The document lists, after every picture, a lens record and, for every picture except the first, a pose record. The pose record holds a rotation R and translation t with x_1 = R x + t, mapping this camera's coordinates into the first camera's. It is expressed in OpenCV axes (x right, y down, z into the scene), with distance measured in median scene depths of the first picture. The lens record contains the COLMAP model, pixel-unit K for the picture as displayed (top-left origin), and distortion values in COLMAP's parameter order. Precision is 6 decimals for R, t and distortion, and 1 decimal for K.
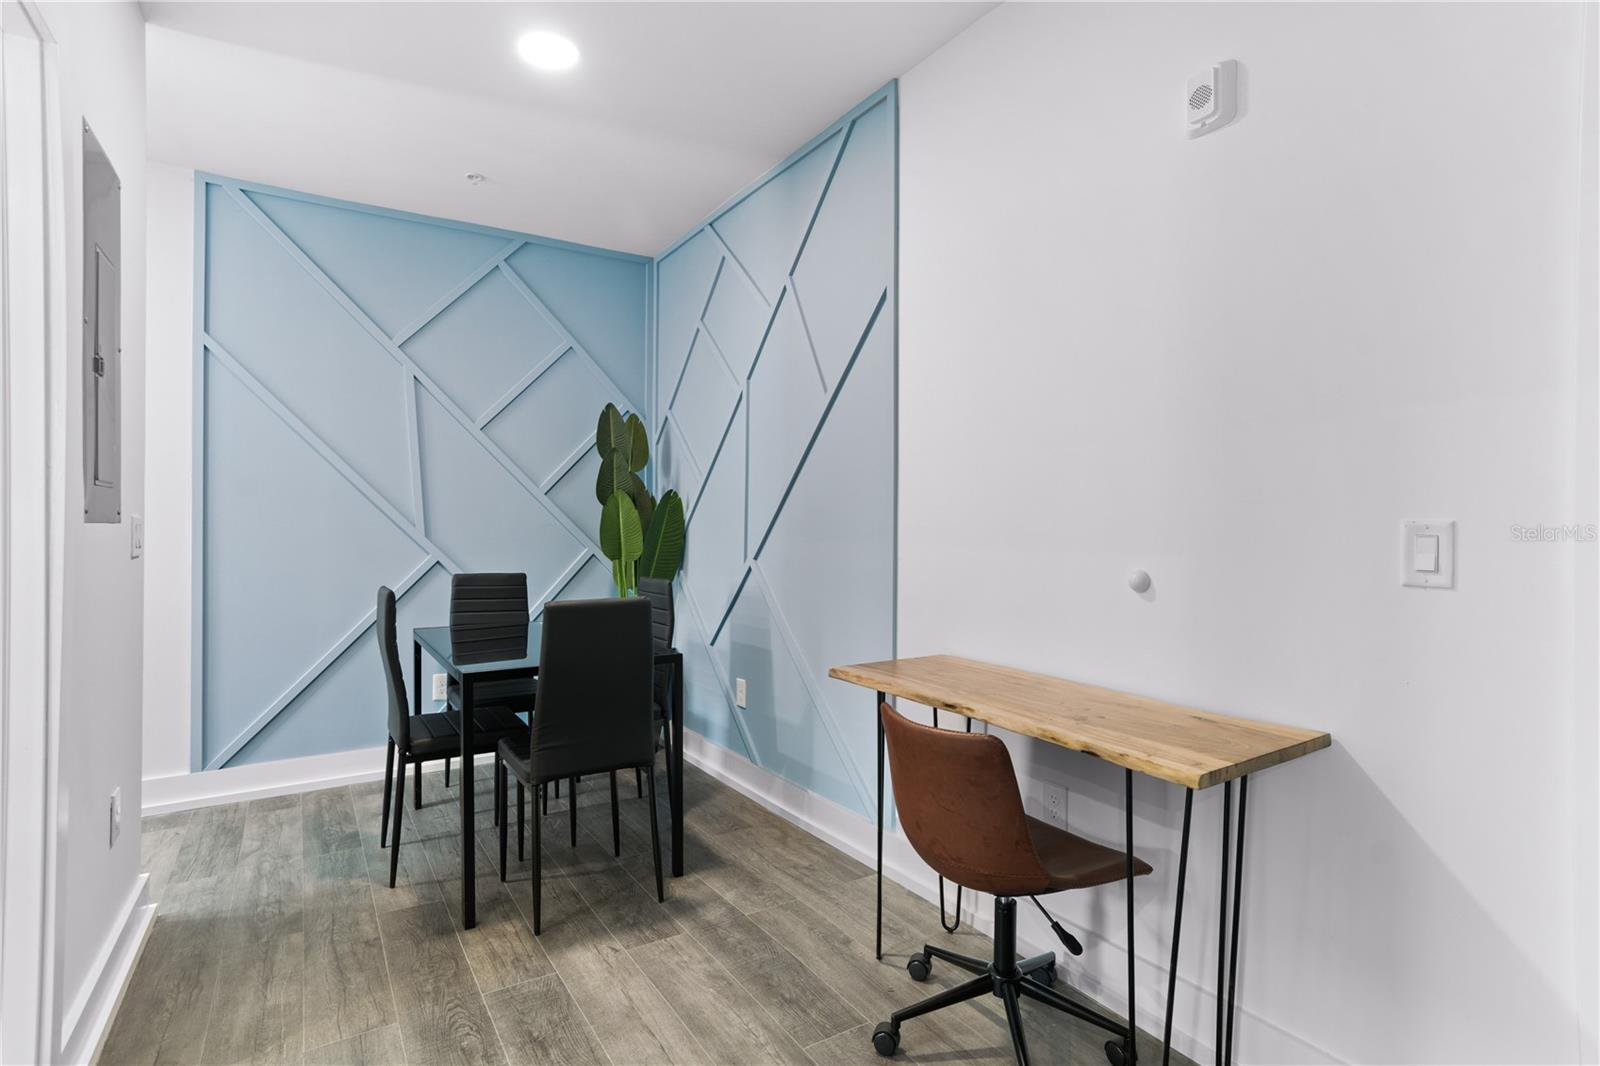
lens RADIAL K [[782.4, 0, 791.7], [0, 782.4, 527.7], [0, 0, 1]] dist [-0.004681, -0.000112]
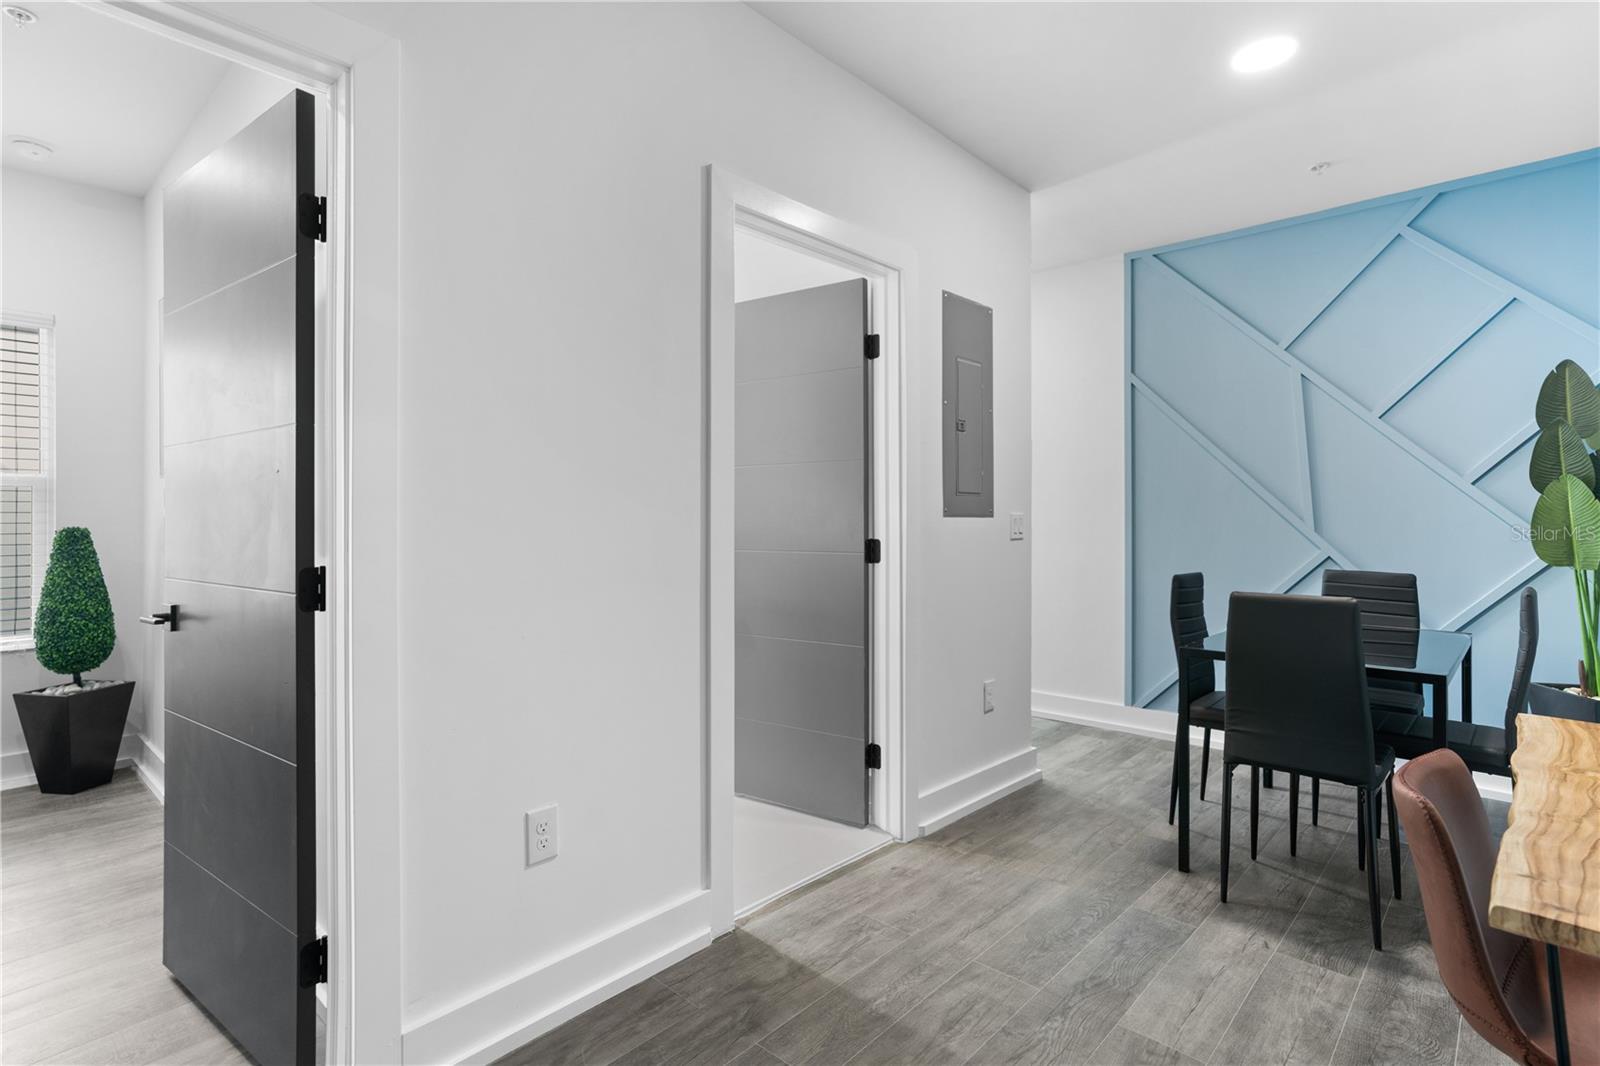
lens RADIAL K [[791.1, 0, 801.2], [0, 791.1, 525.0], [0, 0, 1]] dist [0.003399, 0.001737]
pose [[0.259735, 0.004575, -0.965669, 0.607523], [-0.006593, 0.999974, 0.002964, 0.007597], [0.965657, 0.005597, 0.259759, 0.170537]]
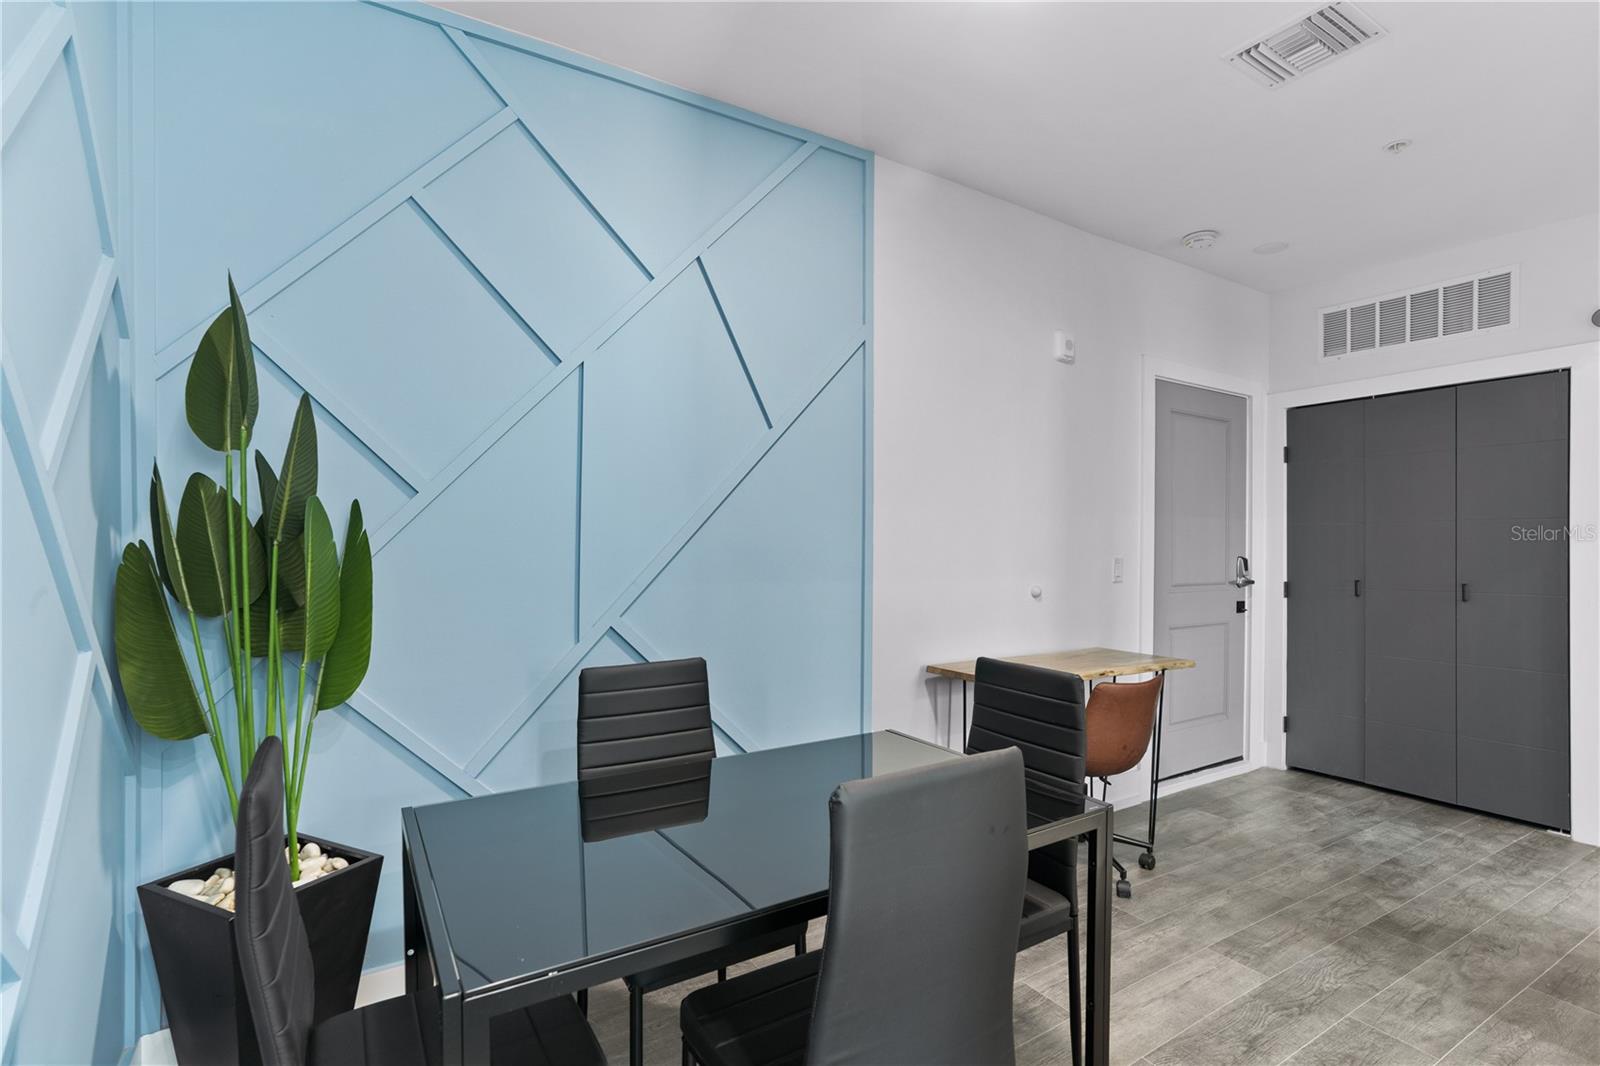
lens RADIAL K [[754.5, 0, 801.1], [0, 754.5, 541.2], [0, 0, 1]] dist [-0.025175, 0.020911]
pose [[0.002908, 0.000633, 0.999996, -1.158318], [-0.003981, 0.999992, -0.000622, -0.036535], [-0.999988, -0.003980, 0.002910, 1.370654]]
